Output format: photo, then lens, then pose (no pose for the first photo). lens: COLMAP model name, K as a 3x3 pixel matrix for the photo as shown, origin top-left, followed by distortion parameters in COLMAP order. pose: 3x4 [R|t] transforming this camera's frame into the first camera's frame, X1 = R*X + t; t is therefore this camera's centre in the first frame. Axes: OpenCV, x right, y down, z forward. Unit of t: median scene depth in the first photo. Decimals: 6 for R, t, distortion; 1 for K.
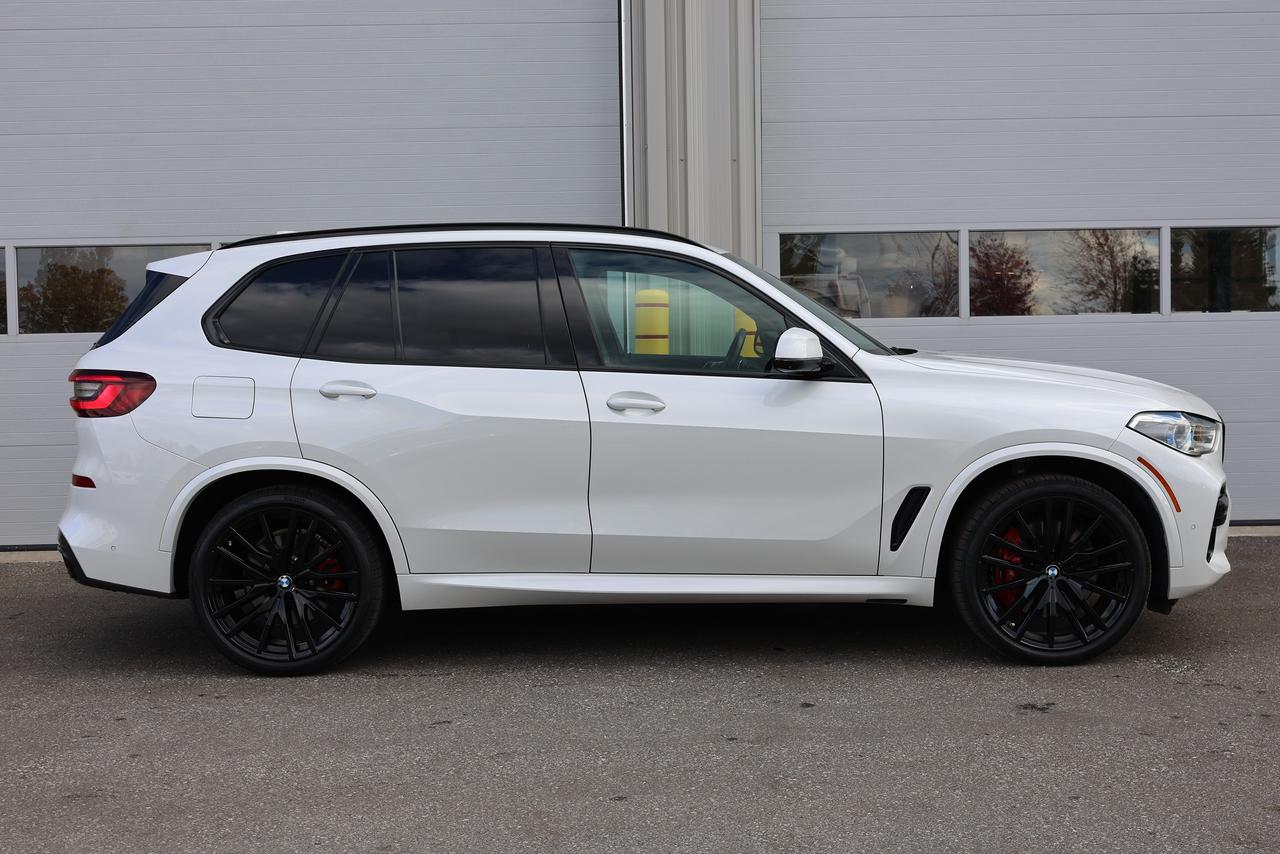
lens RADIAL K [[1660.4, 0, 638.8], [0, 1660.4, 429.9], [0, 0, 1]] dist [0.016055, 0.000000]
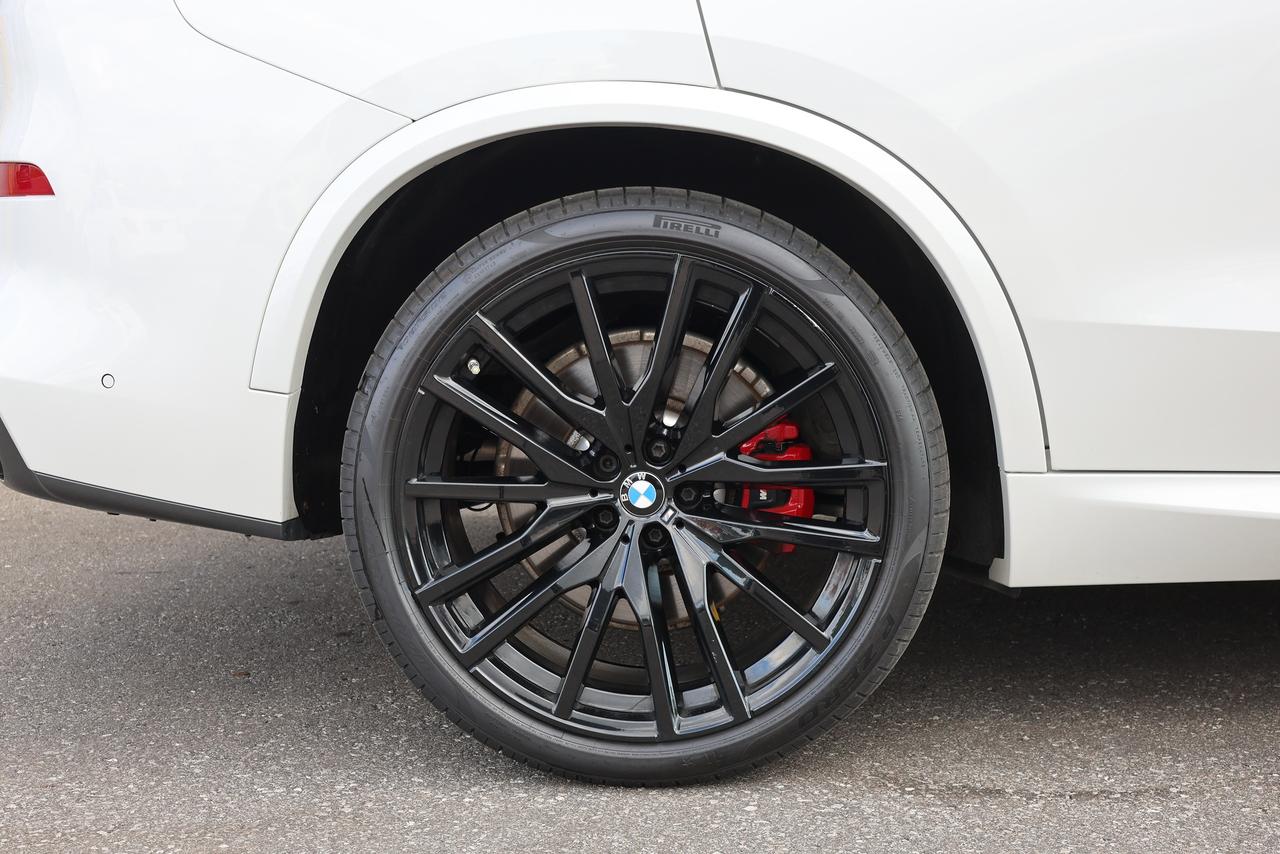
lens RADIAL K [[1814.3, 0, 643.3], [0, 1814.3, 426.6], [0, 0, 1]] dist [-0.011257, 0.000000]
pose [[0.999274, 0.012143, -0.036115, -0.201070], [-0.010303, 0.998661, 0.050703, 0.061581], [0.036683, -0.050294, 0.998061, 0.657326]]
